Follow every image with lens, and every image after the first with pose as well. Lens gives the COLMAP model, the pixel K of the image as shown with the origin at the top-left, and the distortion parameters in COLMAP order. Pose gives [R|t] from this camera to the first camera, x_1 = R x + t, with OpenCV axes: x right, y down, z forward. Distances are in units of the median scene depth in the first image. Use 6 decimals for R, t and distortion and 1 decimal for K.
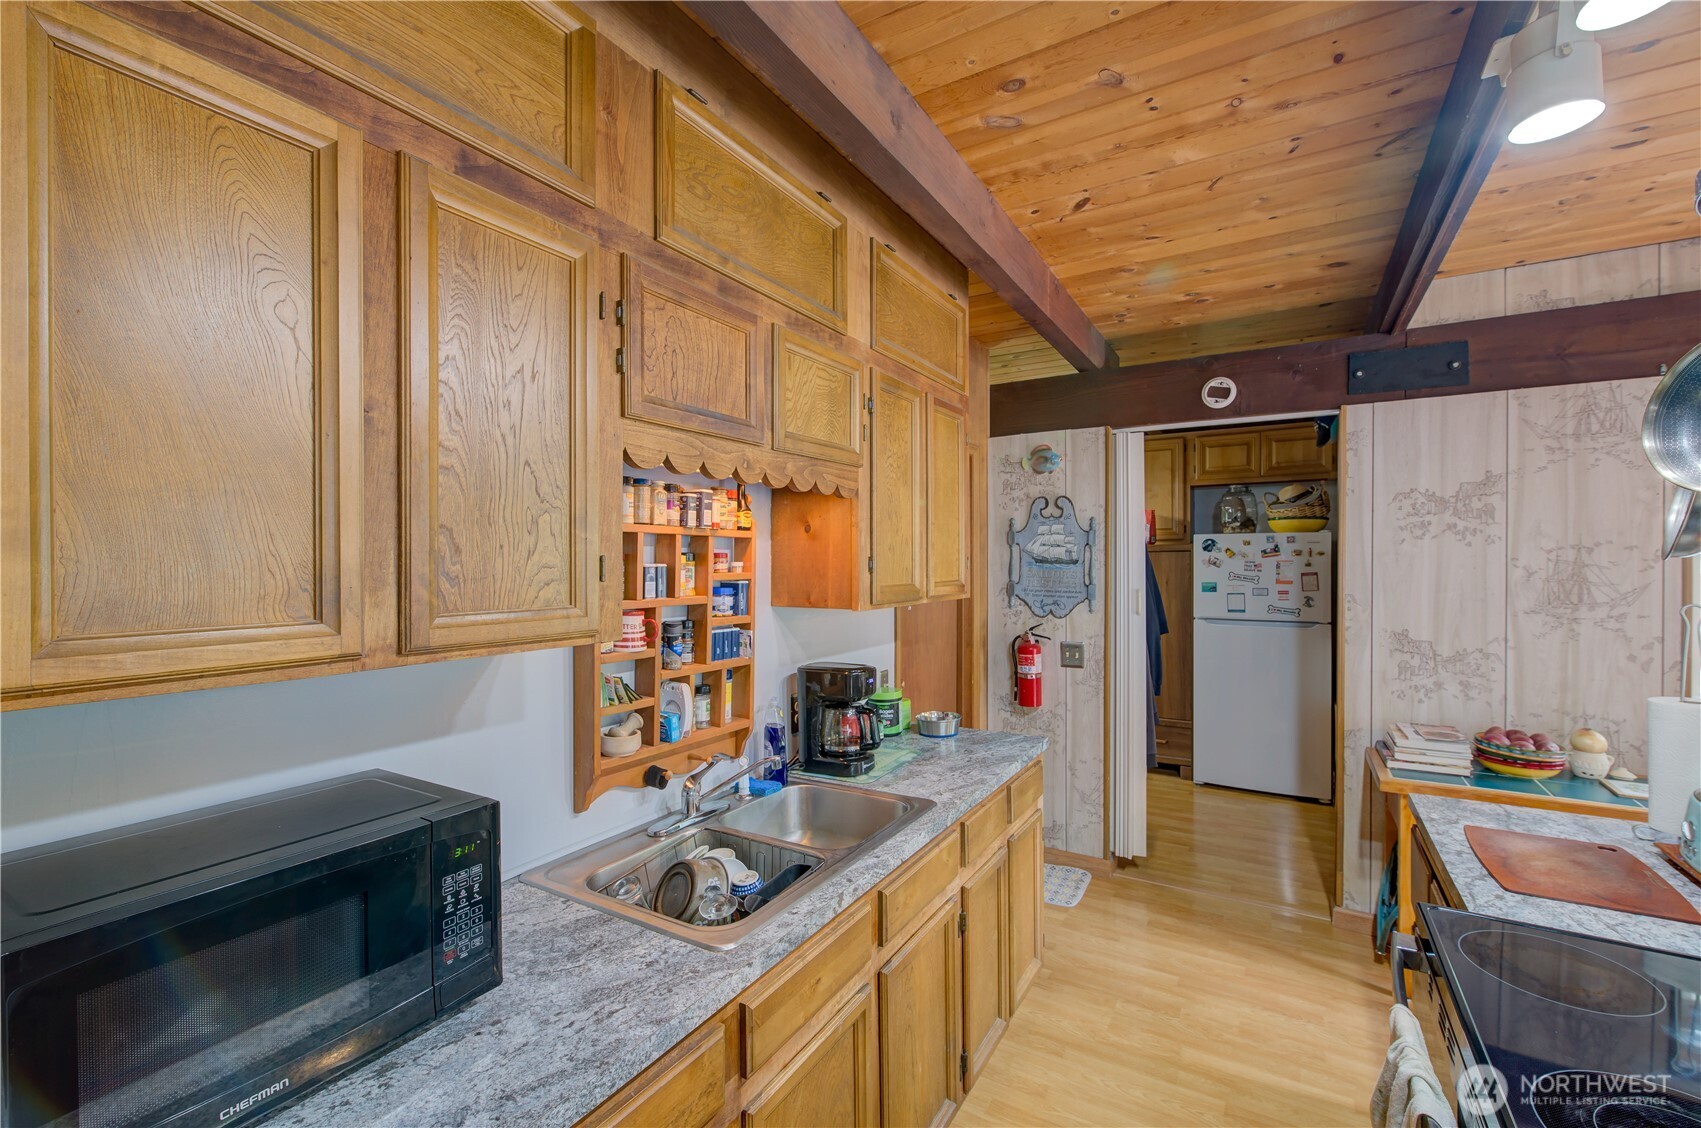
lens RADIAL K [[716.9, 0, 858.9], [0, 716.9, 568.3], [0, 0, 1]] dist [-0.003083, 0.000749]
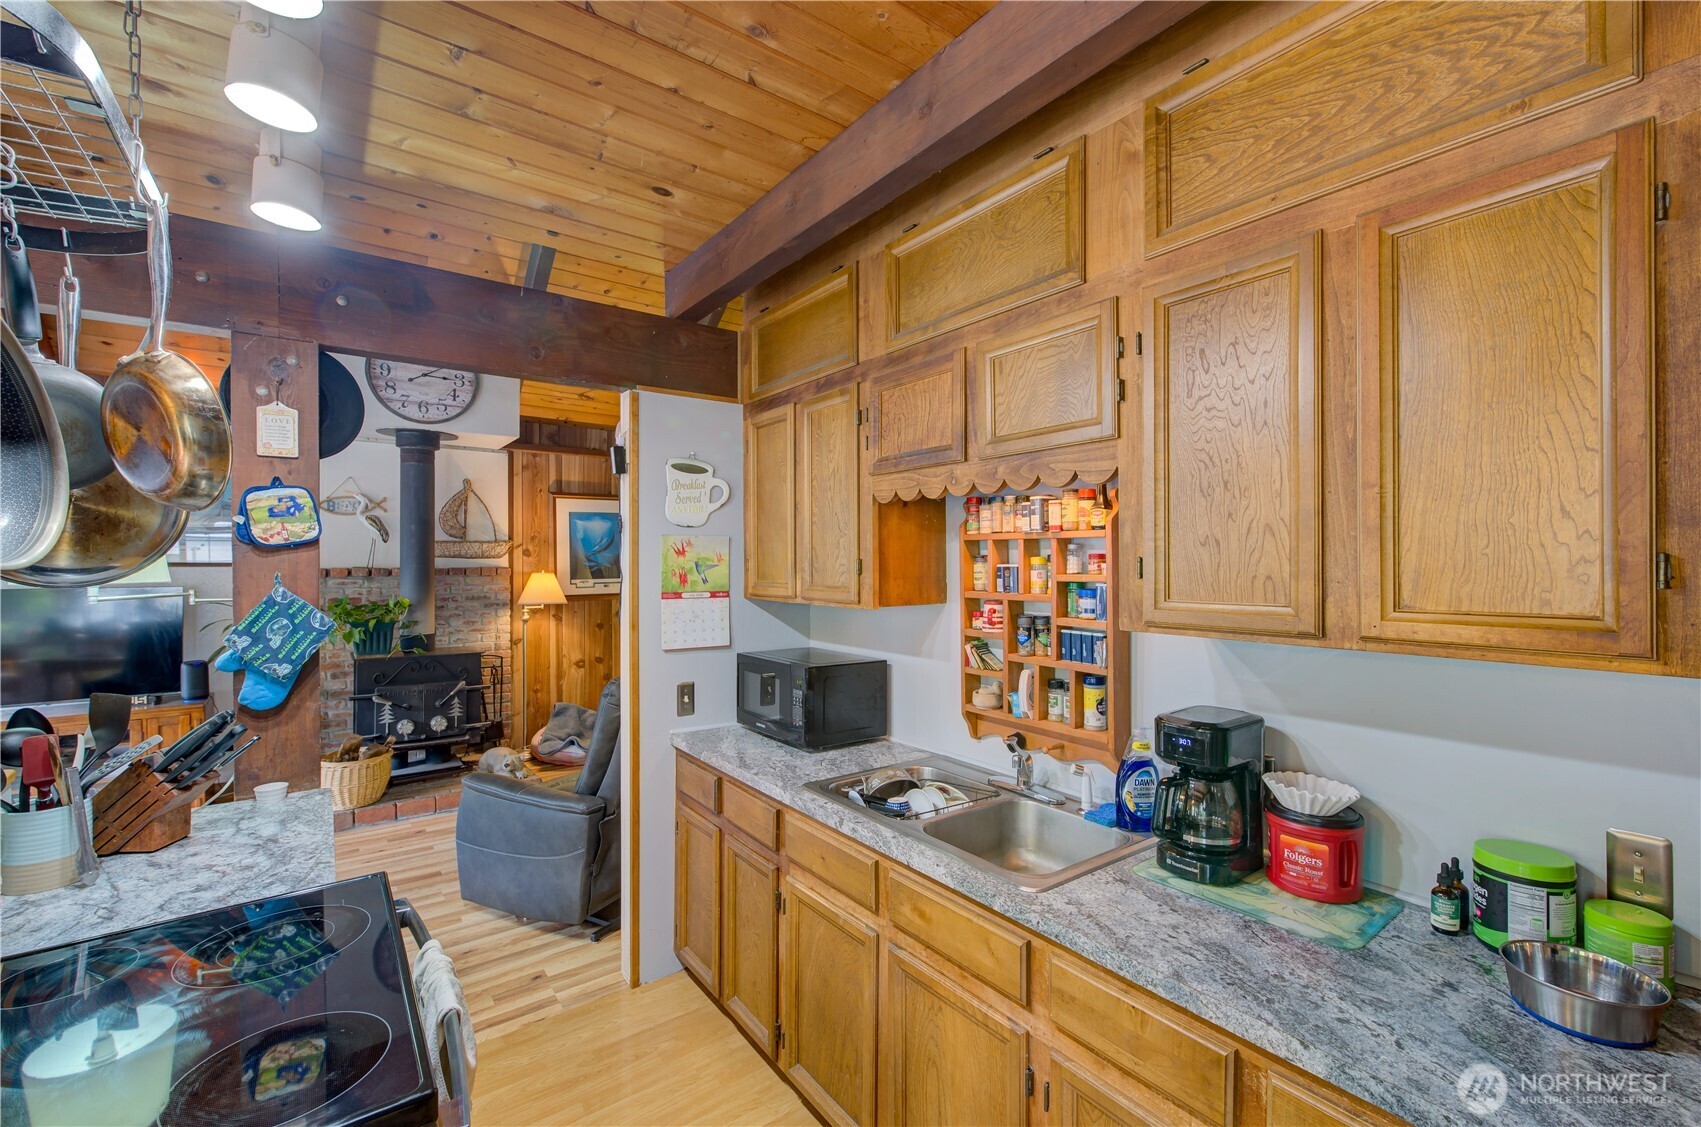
lens RADIAL K [[716.9, 0, 844.2], [0, 716.9, 562.2], [0, 0, 1]] dist [-0.003083, 0.000749]
pose [[-0.389321, 0.004919, -0.921089, 0.851388], [-0.005692, 0.999954, 0.007746, -0.016110], [0.921085, 0.008258, -0.389275, 1.094956]]
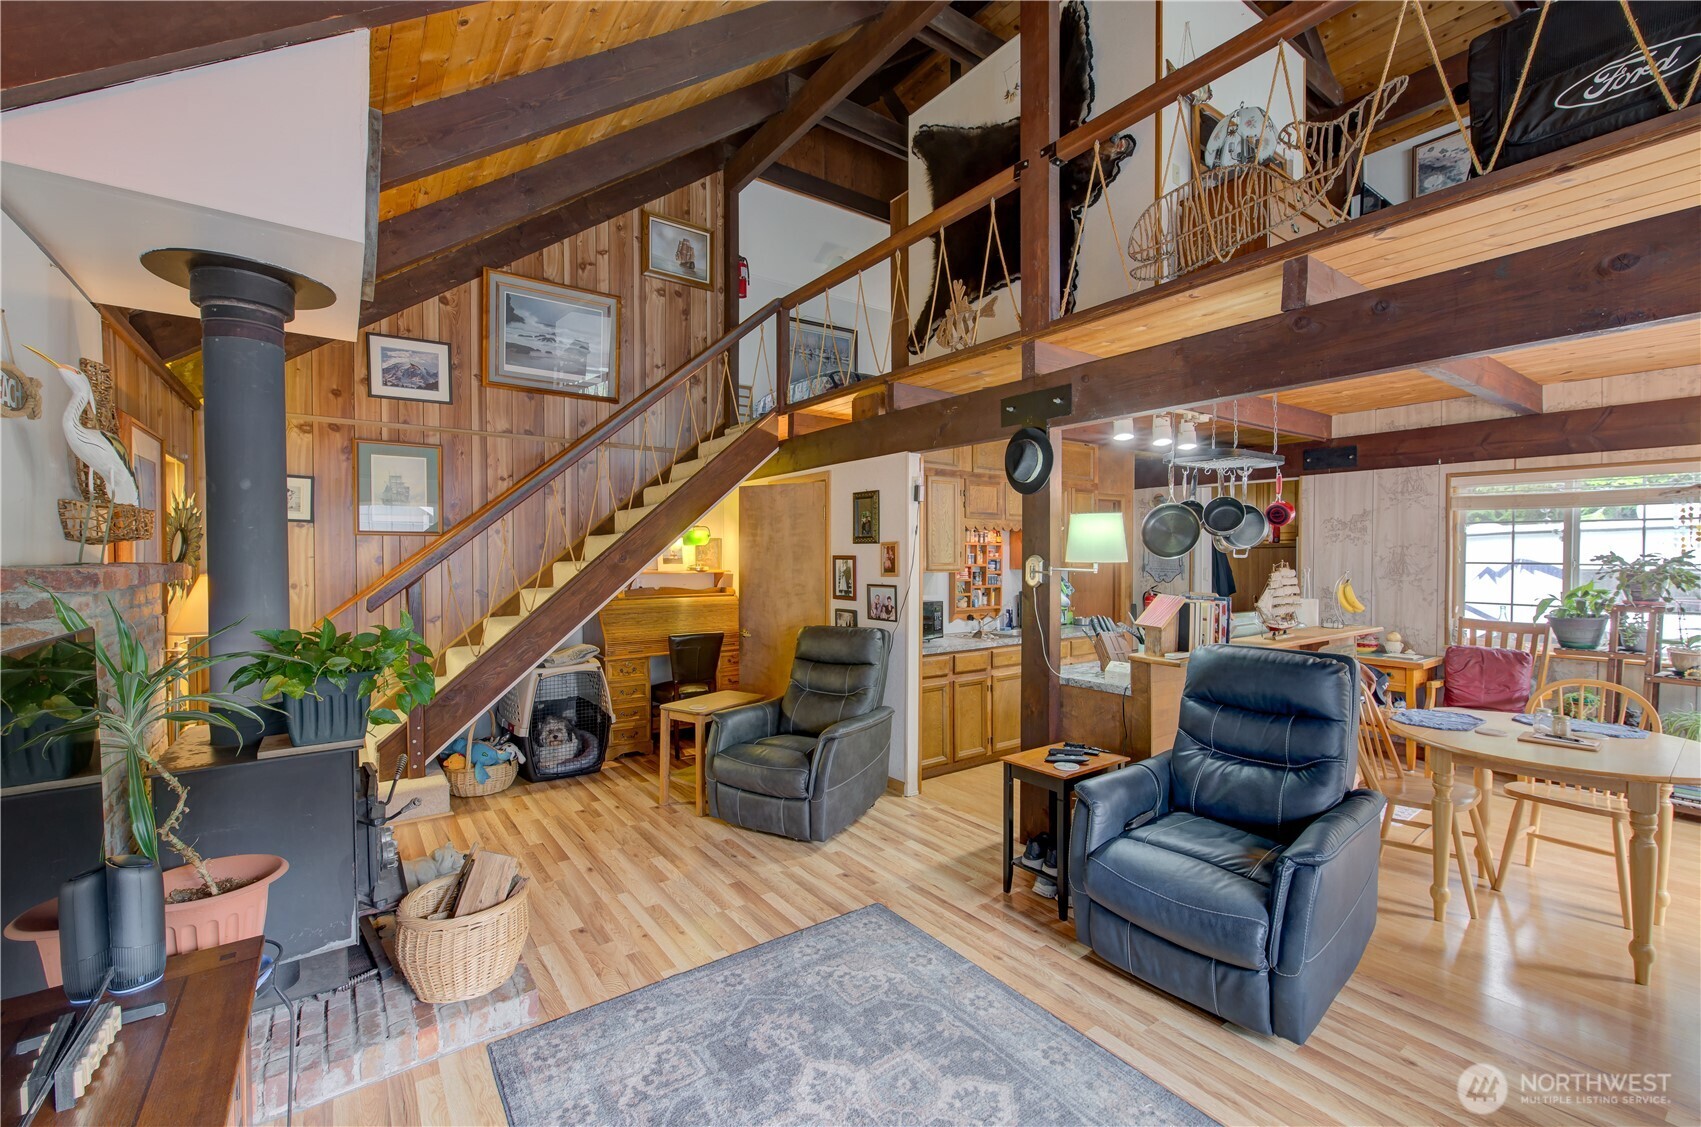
lens RADIAL K [[716.9, 0, 857.4], [0, 716.9, 561.0], [0, 0, 1]] dist [-0.003083, 0.000749]
pose [[0.920104, 0.004023, -0.391654, 0.492914], [-0.003682, 0.999992, 0.001621, 0.021553], [0.391658, -0.000049, 0.920111, -2.090486]]
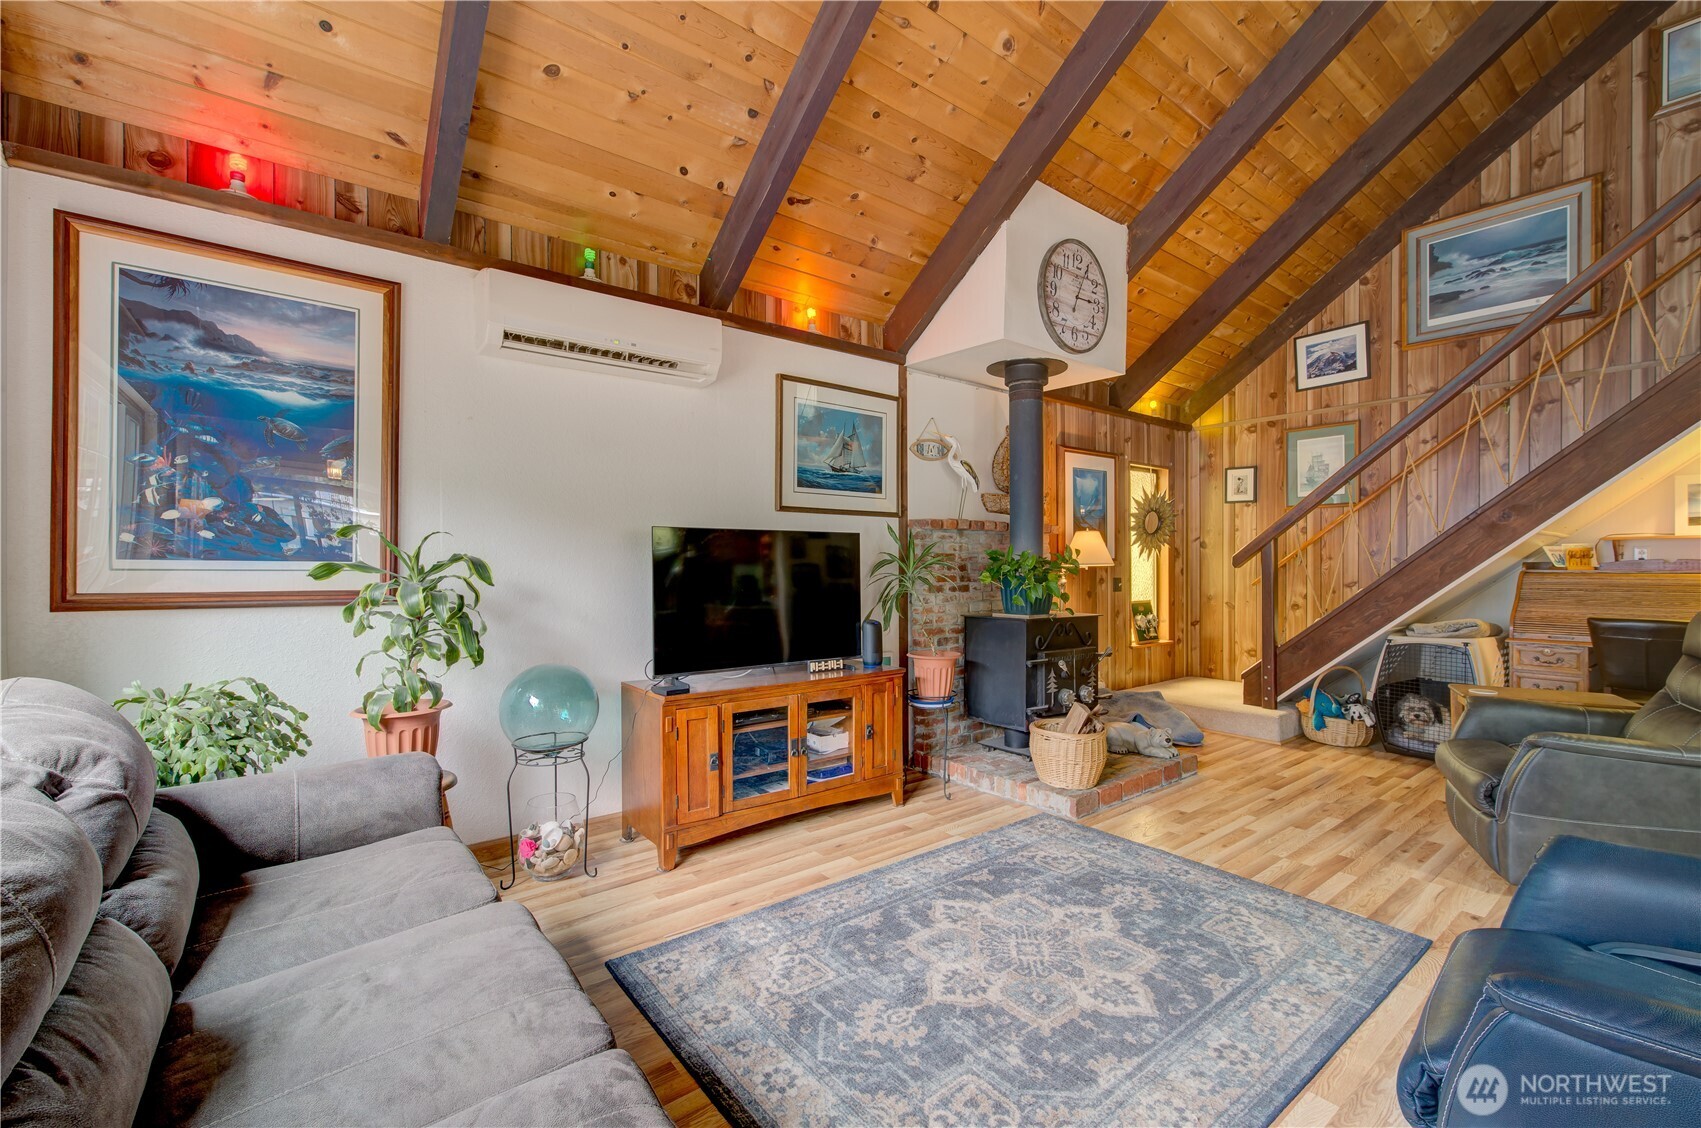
lens RADIAL K [[716.9, 0, 850.7], [0, 716.9, 560.7], [0, 0, 1]] dist [-0.003083, 0.000749]
pose [[-0.359977, 0.001629, -0.932960, 1.409464], [-0.005332, 0.999979, 0.003804, 0.159384], [0.932946, 0.006344, -0.359961, -1.041520]]
